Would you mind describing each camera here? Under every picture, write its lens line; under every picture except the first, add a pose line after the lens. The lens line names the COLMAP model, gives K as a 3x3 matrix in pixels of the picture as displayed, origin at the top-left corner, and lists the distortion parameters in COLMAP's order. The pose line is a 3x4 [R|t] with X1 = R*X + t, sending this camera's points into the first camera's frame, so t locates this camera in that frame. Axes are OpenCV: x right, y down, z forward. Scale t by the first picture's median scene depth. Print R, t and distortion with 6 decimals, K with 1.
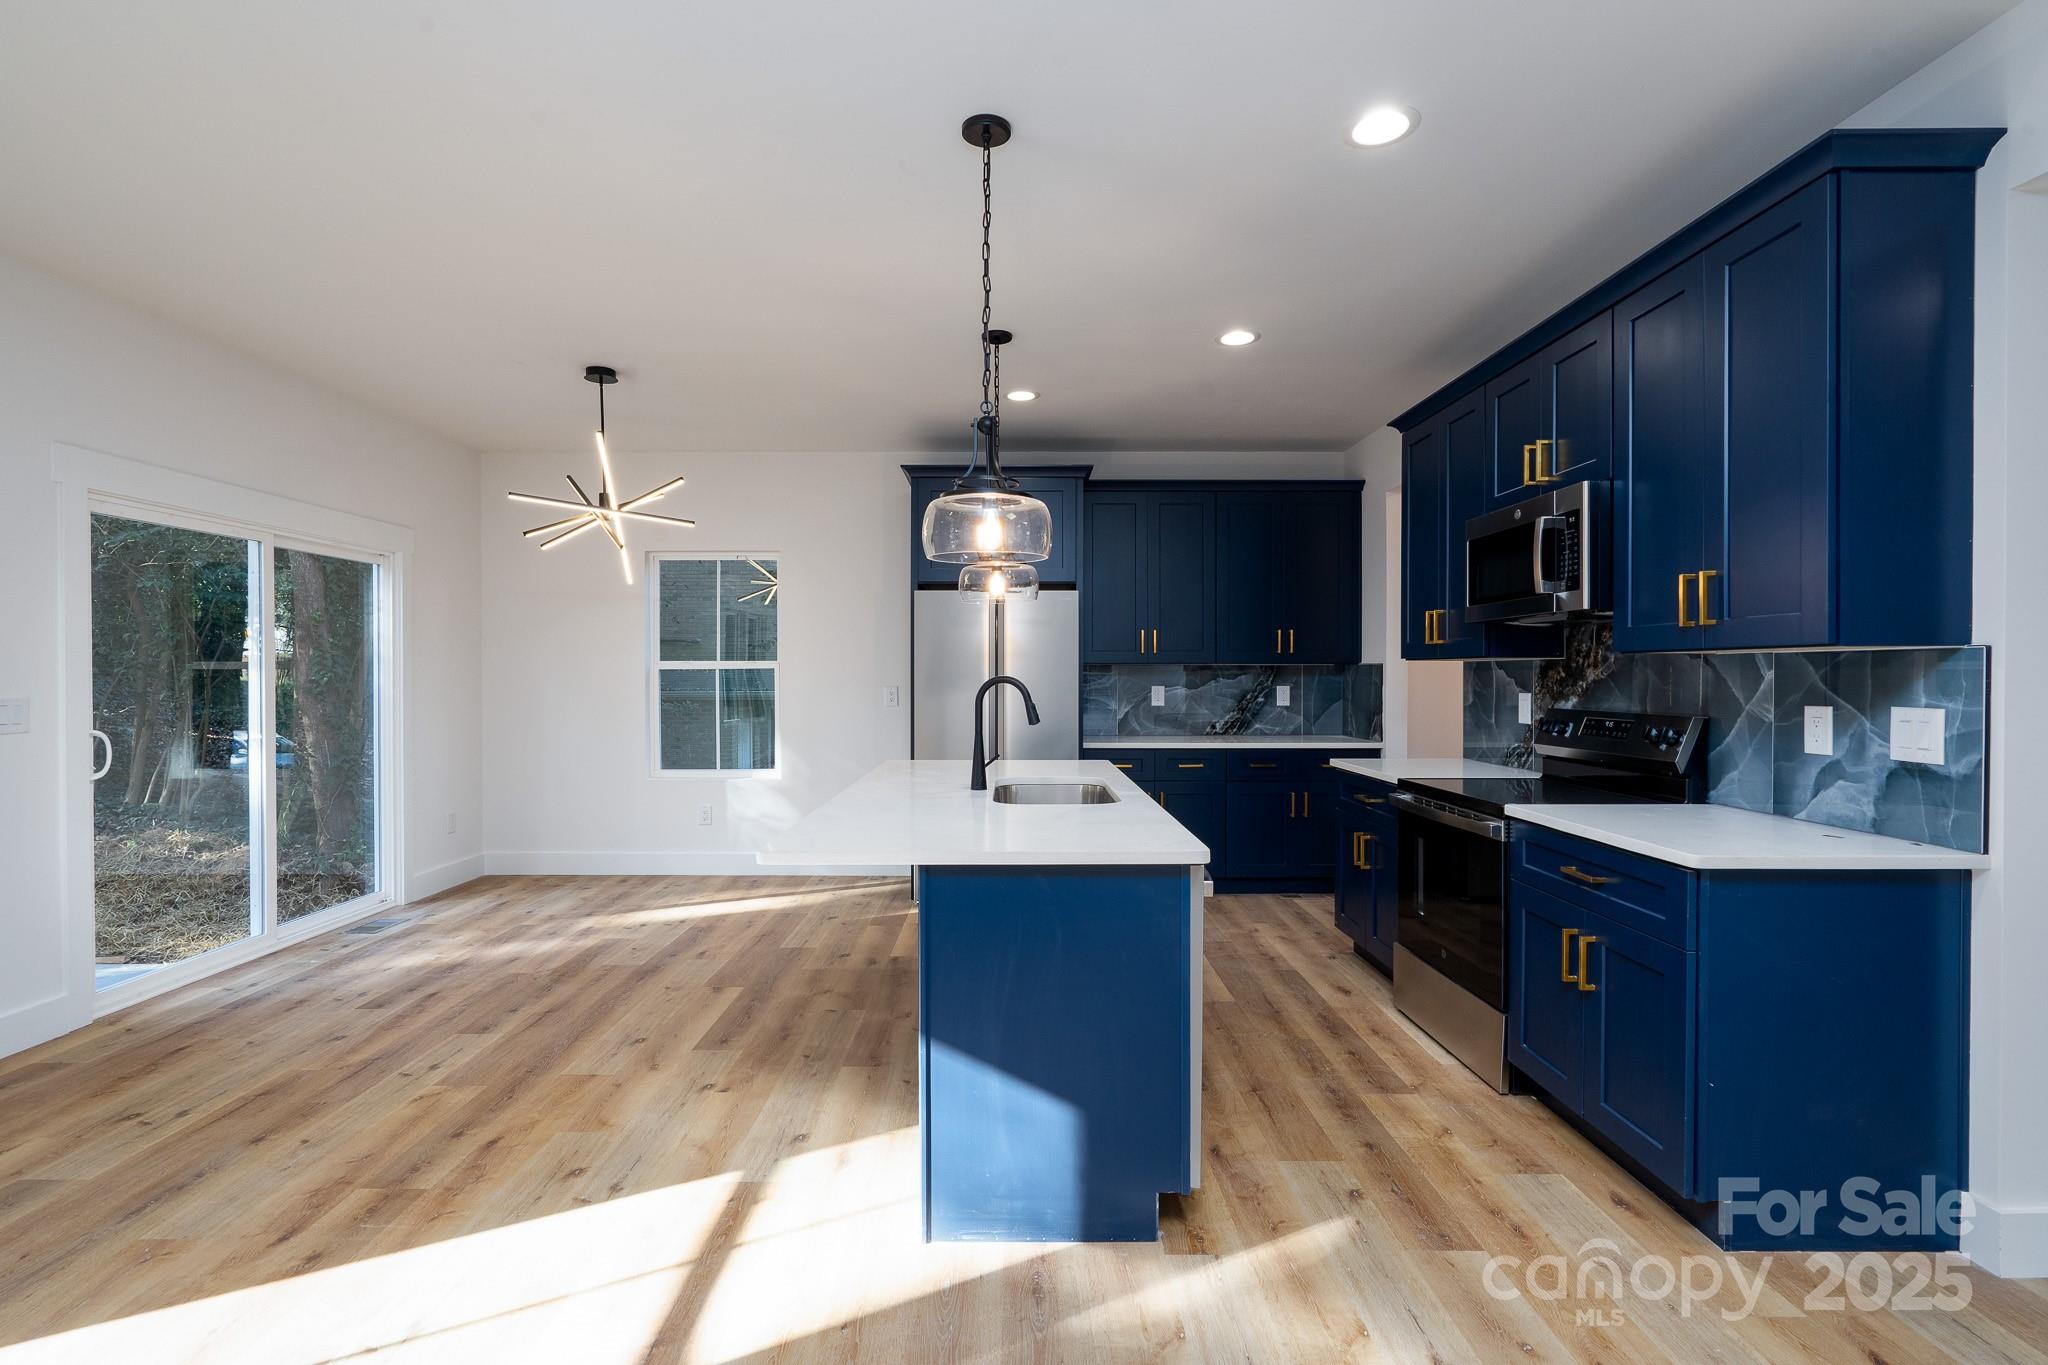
lens RADIAL K [[941.4, 0, 1024.0], [0, 941.4, 682.5], [0, 0, 1]] dist [-0.008497, 0.001390]
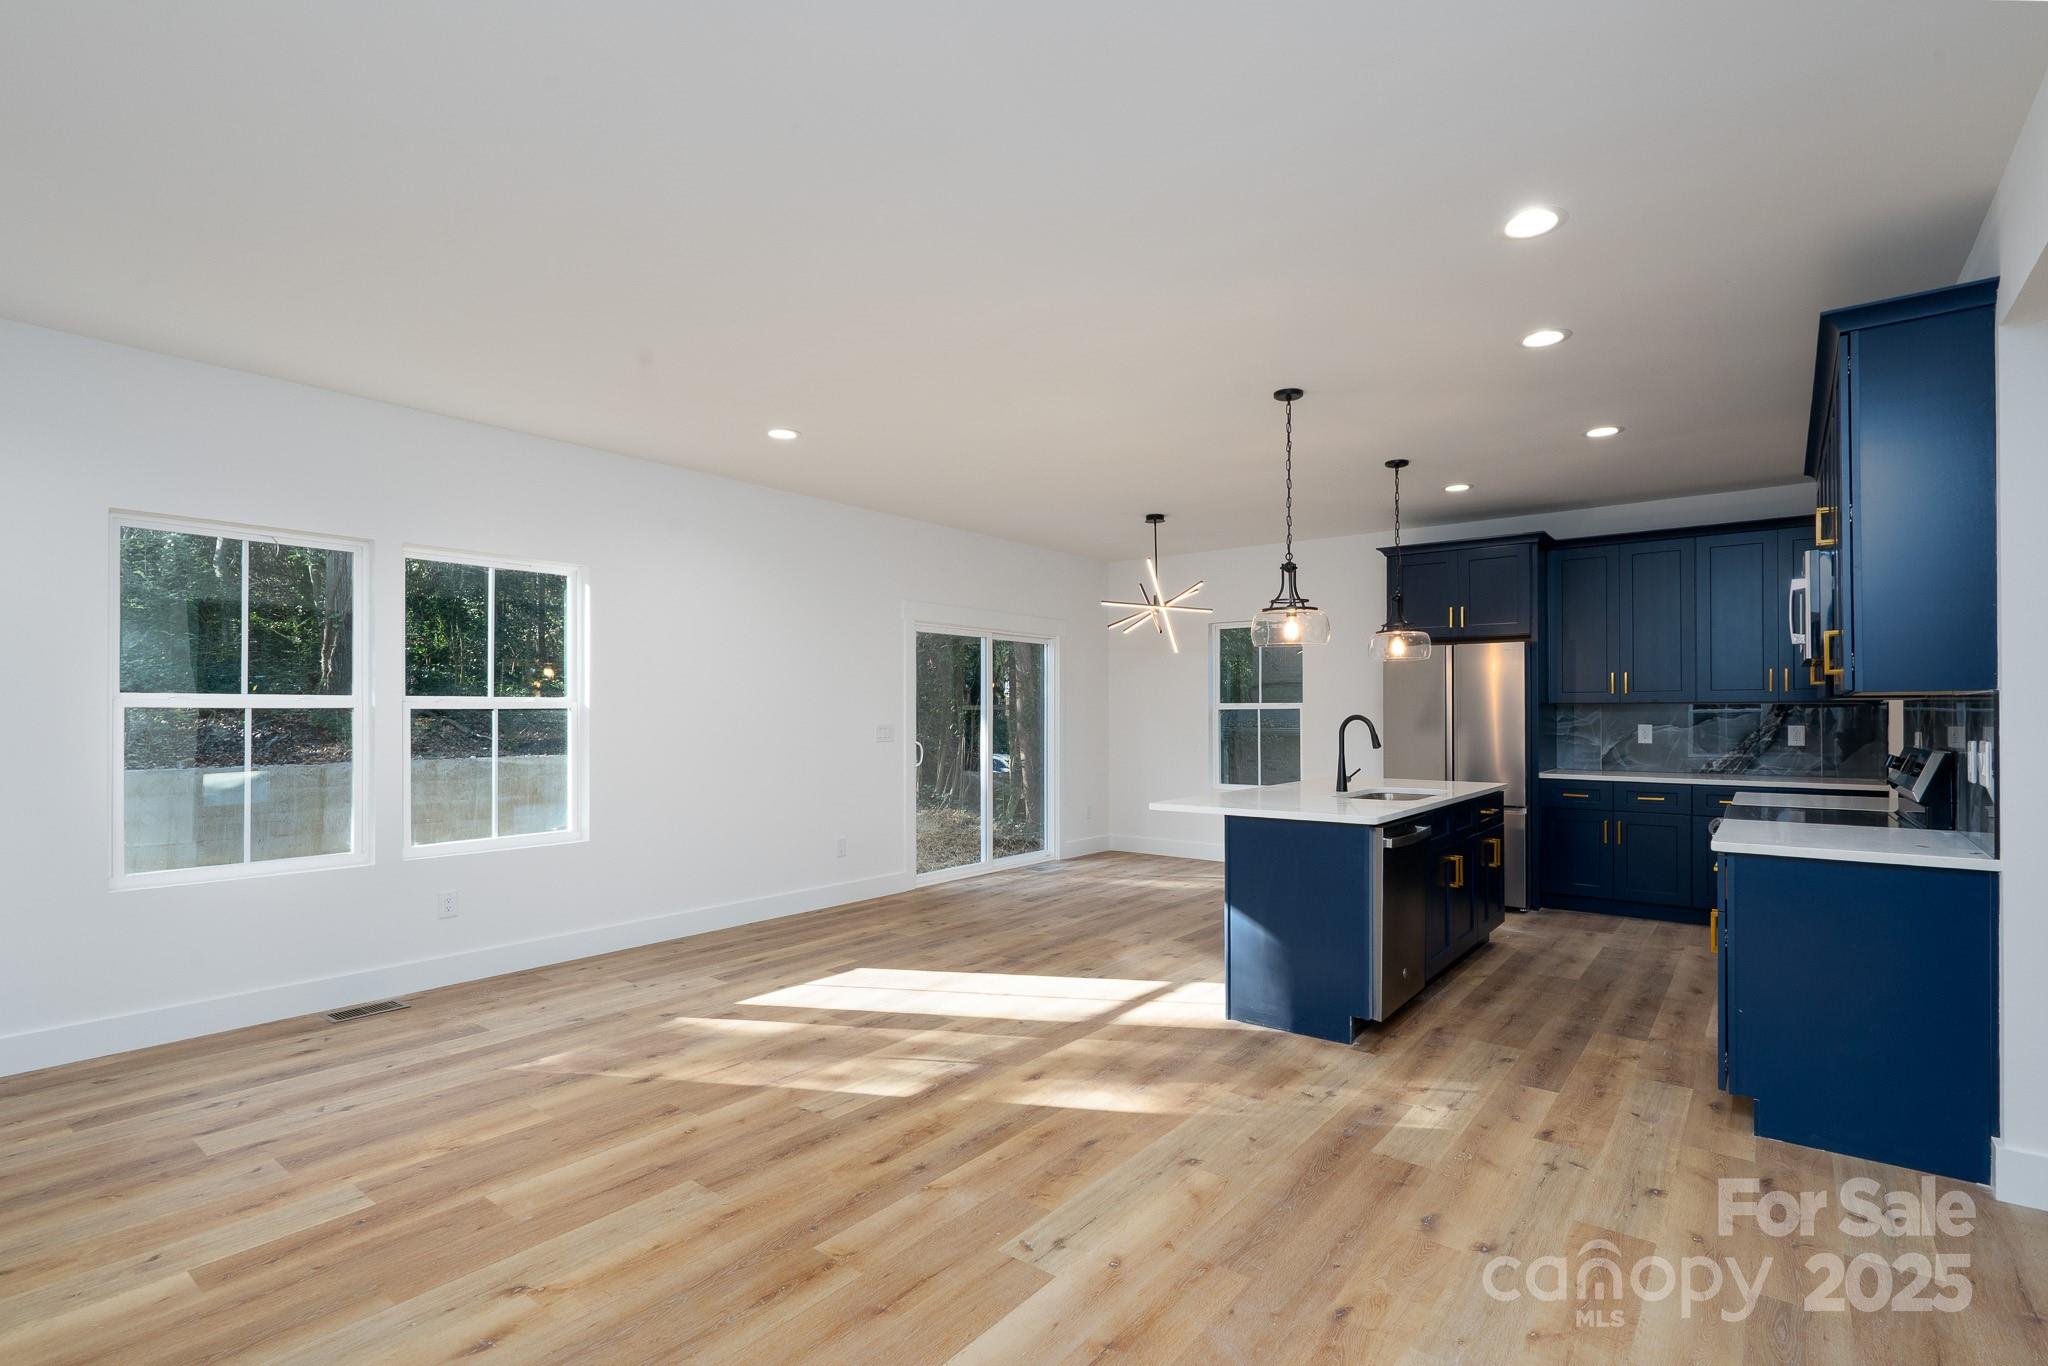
lens RADIAL K [[958.2, 0, 1050.9], [0, 958.2, 704.4], [0, 0, 1]] dist [-0.000811, 0.000455]
pose [[0.795048, -0.005948, -0.606518, 0.363775], [-0.004675, 0.999862, -0.015934, 0.002121], [0.606529, 0.015504, 0.794910, -0.346270]]
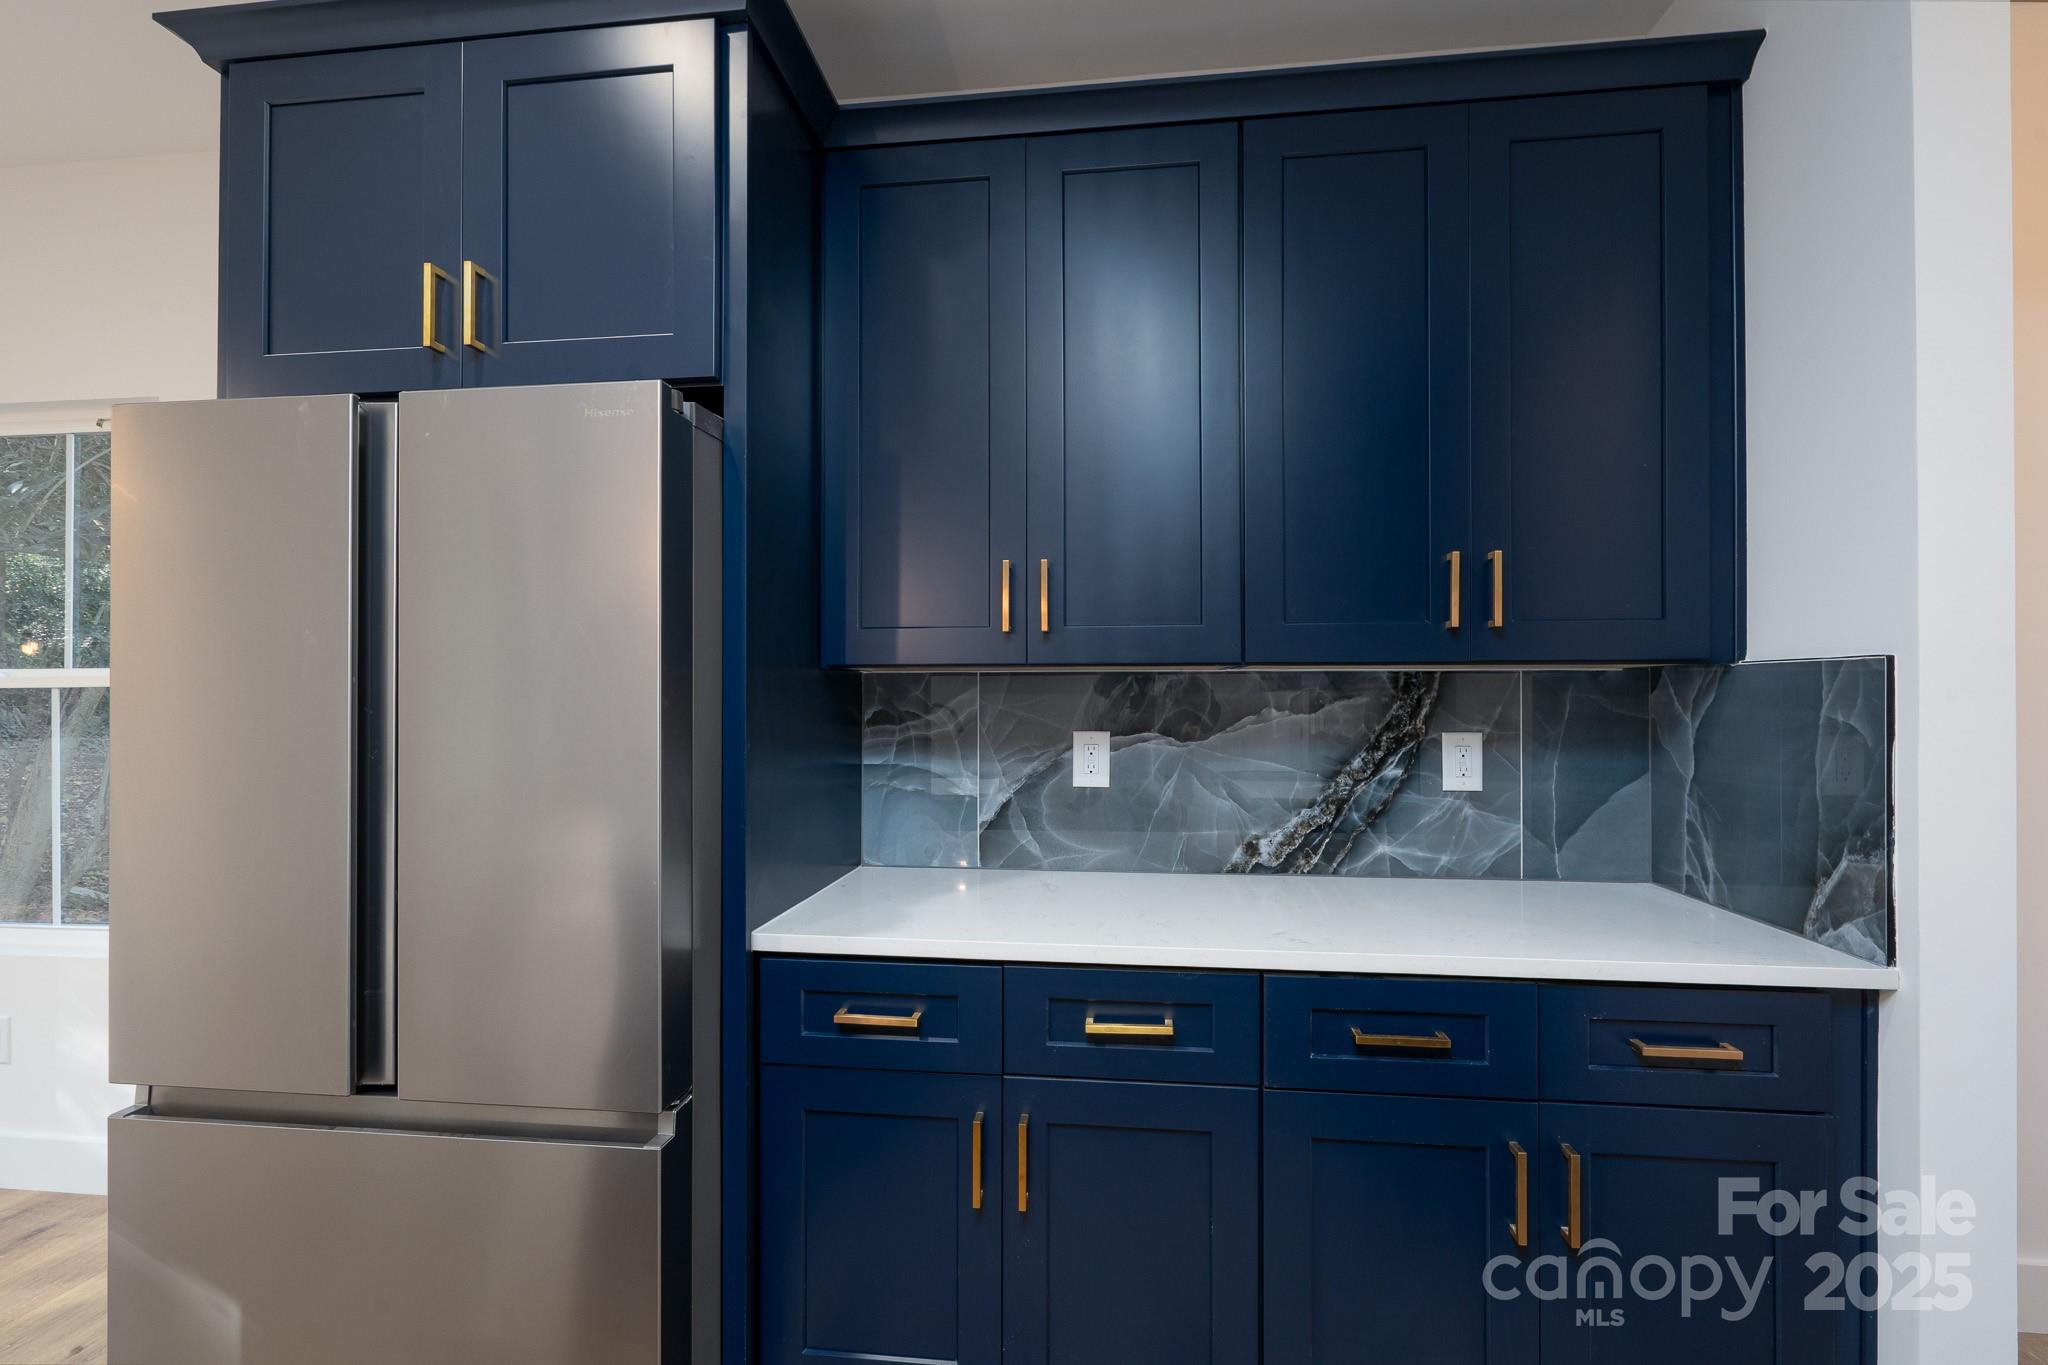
lens RADIAL K [[941.4, 0, 1024.0], [0, 941.4, 682.5], [0, 0, 1]] dist [-0.008497, 0.001390]
pose [[0.992218, -0.002716, -0.124486, 0.222672], [0.001215, 0.999926, -0.012127, -0.014107], [0.124510, 0.011882, 0.992147, 0.889948]]
